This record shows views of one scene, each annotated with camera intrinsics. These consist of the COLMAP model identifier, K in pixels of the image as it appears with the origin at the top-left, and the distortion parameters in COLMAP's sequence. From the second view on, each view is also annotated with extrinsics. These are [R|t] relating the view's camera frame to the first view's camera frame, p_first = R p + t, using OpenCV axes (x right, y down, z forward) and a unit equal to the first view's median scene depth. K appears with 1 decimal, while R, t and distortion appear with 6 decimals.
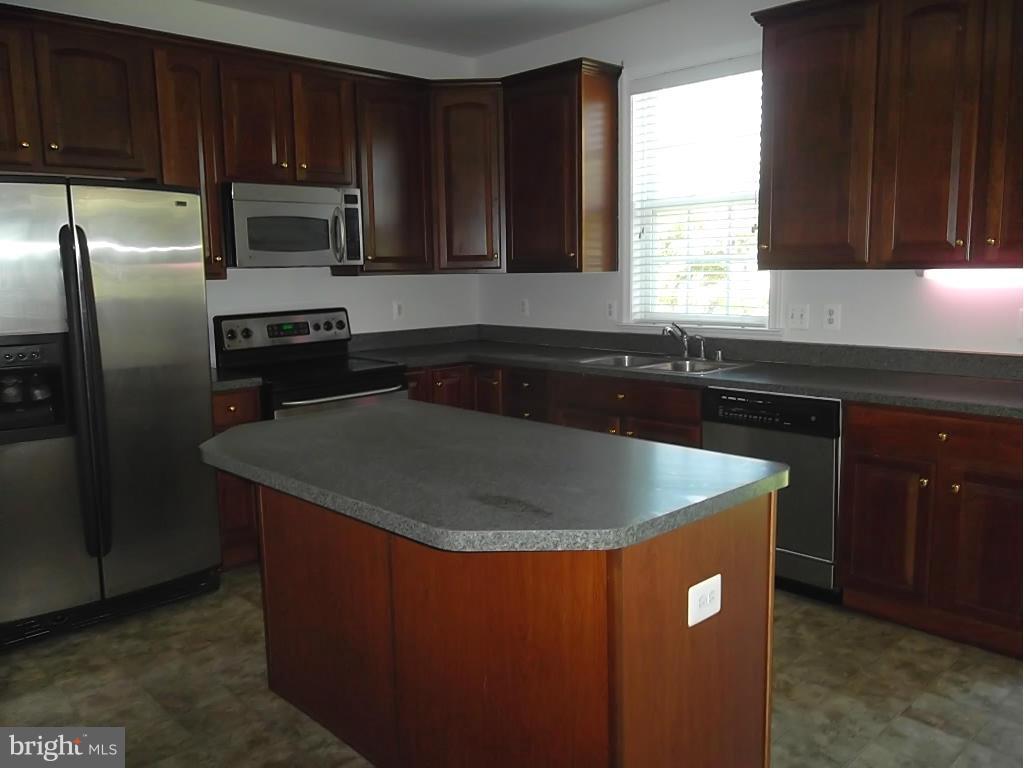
lens RADIAL K [[823.7, 0, 512.0], [0, 823.7, 384.0], [0, 0, 1]] dist [0.007682, 0.001923]
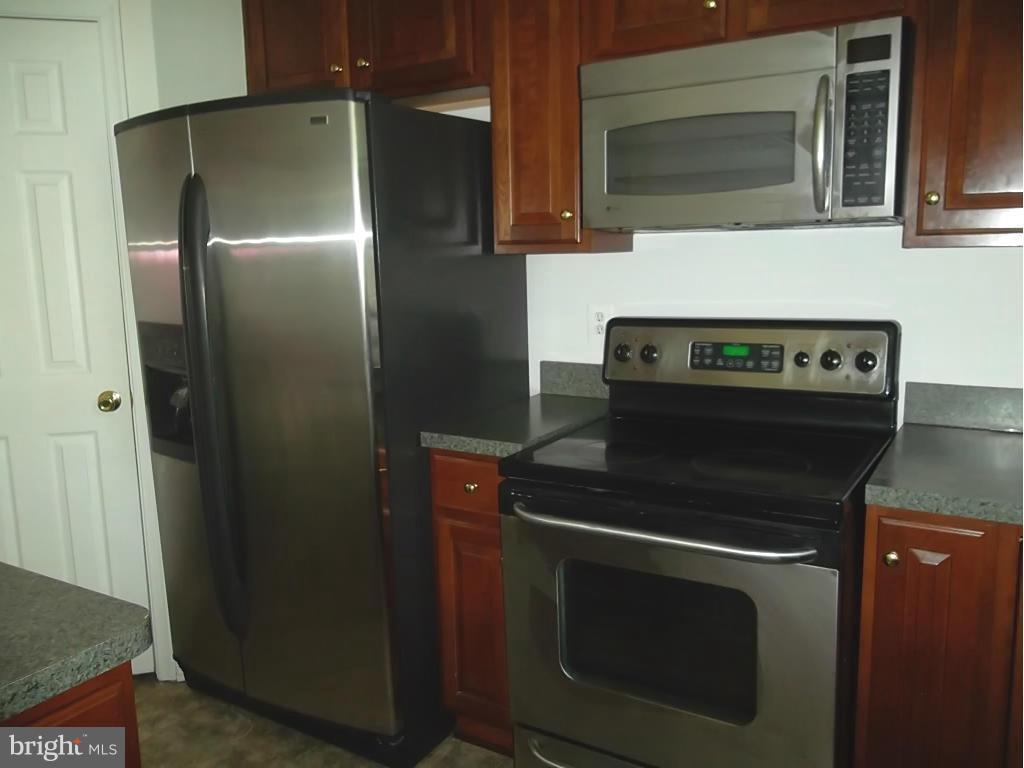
lens RADIAL K [[823.7, 0, 512.0], [0, 823.7, 384.0], [0, 0, 1]] dist [0.007682, 0.001923]
pose [[0.267520, 0.164220, -0.949455, 0.158254], [-0.124267, 0.983021, 0.135012, -0.099922], [0.955506, 0.081867, 0.283385, 0.740653]]
